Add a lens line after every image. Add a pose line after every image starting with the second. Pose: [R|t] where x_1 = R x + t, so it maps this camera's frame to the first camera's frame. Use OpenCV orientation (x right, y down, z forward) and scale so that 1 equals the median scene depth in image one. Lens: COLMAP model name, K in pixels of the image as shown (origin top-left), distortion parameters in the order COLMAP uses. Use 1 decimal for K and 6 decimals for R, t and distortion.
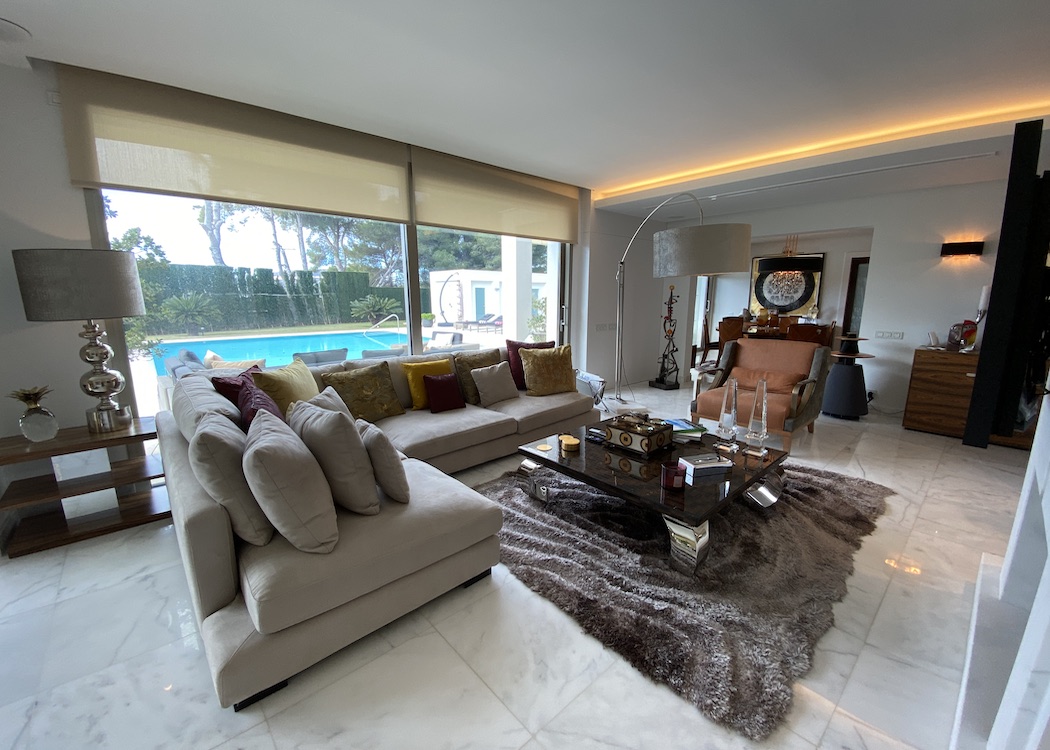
lens RADIAL K [[424.0, 0, 527.1], [0, 424.0, 382.1], [0, 0, 1]] dist [0.030670, -0.025637]
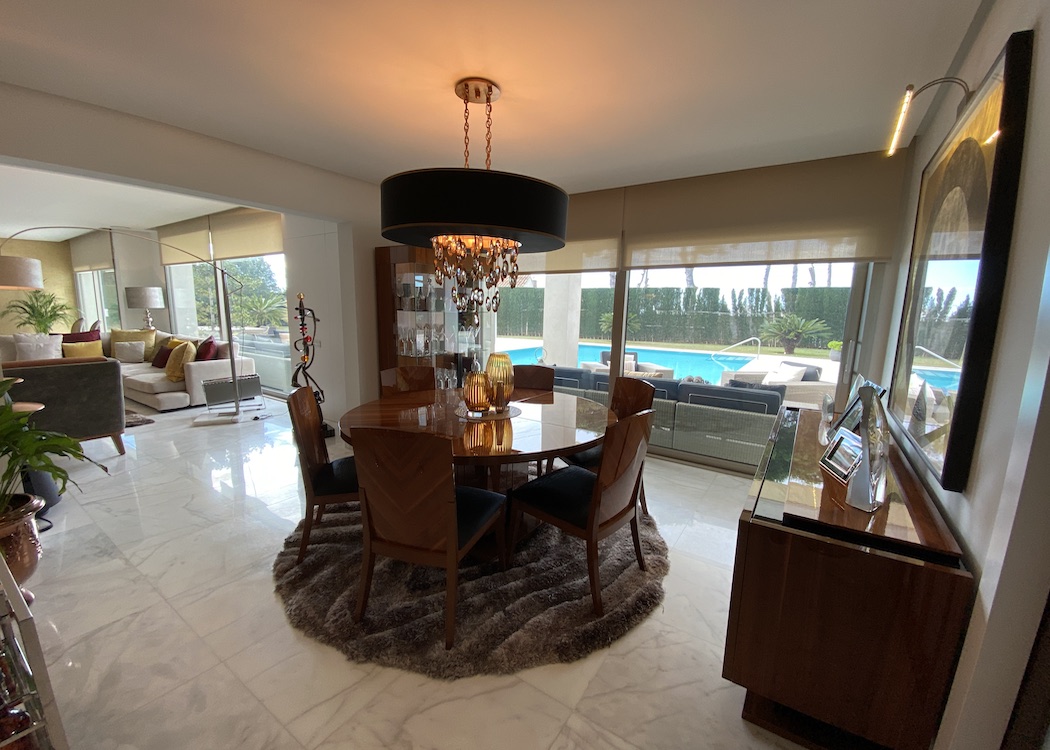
lens RADIAL K [[433.8, 0, 530.4], [0, 433.8, 384.0], [0, 0, 1]] dist [0.001177, -0.010409]
pose [[0.251446, 0.173598, -0.952176, 1.477894], [-0.215891, 0.969057, 0.119665, -0.316479], [0.943486, 0.175477, 0.281144, 1.508754]]
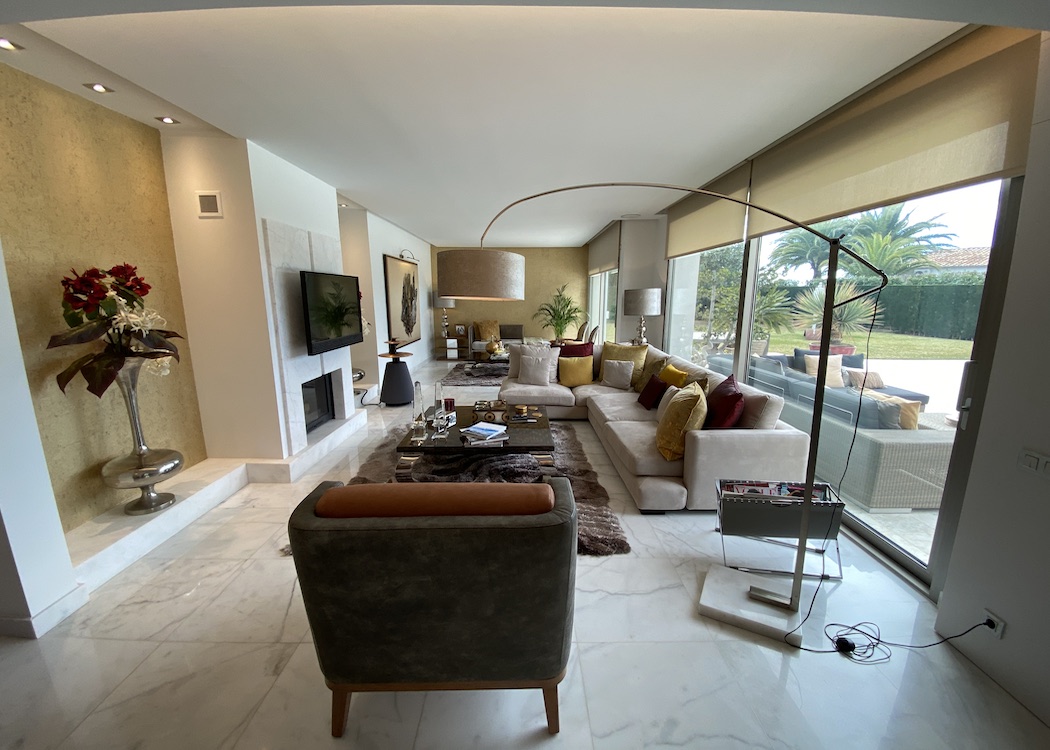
lens RADIAL K [[433.8, 0, 530.4], [0, 433.8, 384.0], [0, 0, 1]] dist [0.001177, -0.010409]
pose [[-0.645749, 0.151259, -0.748417, 0.728093], [-0.152594, 0.934843, 0.320598, -0.259510], [0.748146, 0.321230, -0.580593, 1.116289]]
